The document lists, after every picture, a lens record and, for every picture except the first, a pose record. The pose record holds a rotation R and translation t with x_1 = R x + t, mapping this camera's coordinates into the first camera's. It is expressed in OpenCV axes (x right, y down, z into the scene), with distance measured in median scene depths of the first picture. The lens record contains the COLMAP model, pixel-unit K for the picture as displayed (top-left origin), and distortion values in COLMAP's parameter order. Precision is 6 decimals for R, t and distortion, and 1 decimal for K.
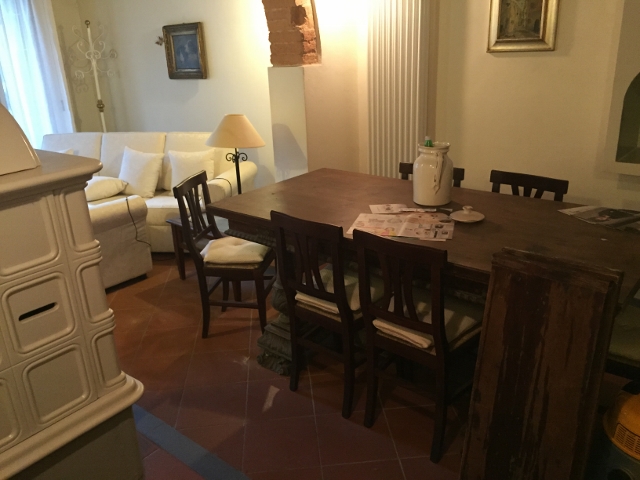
lens RADIAL K [[546.9, 0, 320.1], [0, 546.9, 238.5], [0, 0, 1]] dist [0.074995, -0.093433]
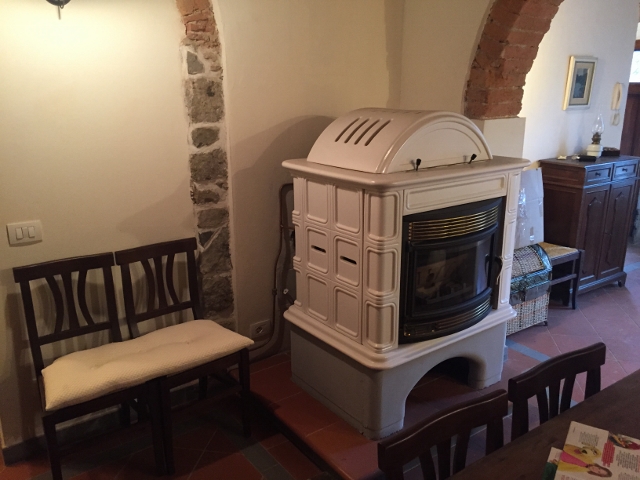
lens RADIAL K [[546.9, 0, 320.4], [0, 546.9, 235.8], [0, 0, 1]] dist [0.074995, -0.093433]
pose [[-0.249994, 0.301514, -0.920104, 0.383076], [-0.320431, 0.870969, 0.372474, -0.202207], [0.913689, 0.387946, -0.121123, 0.470296]]
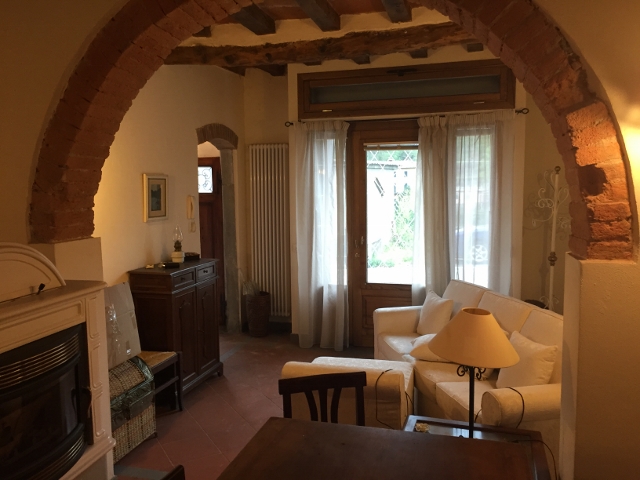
lens RADIAL K [[546.9, 0, 318.3], [0, 546.9, 238.9], [0, 0, 1]] dist [0.074995, -0.093433]
pose [[0.415099, 0.131897, -0.900165, 0.373715], [-0.317519, 0.948222, -0.007480, -0.242378], [0.852570, 0.288924, 0.435486, 0.501218]]
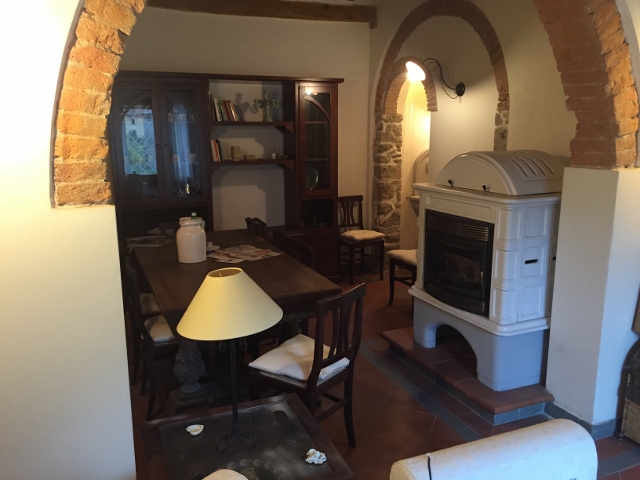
lens RADIAL K [[546.9, 0, 319.8], [0, 546.9, 240.3], [0, 0, 1]] dist [0.074995, -0.093433]
pose [[-0.891269, -0.043733, 0.451362, -0.502259], [0.196448, 0.859858, 0.471224, -0.504383], [-0.408715, 0.508656, -0.757773, 1.378112]]
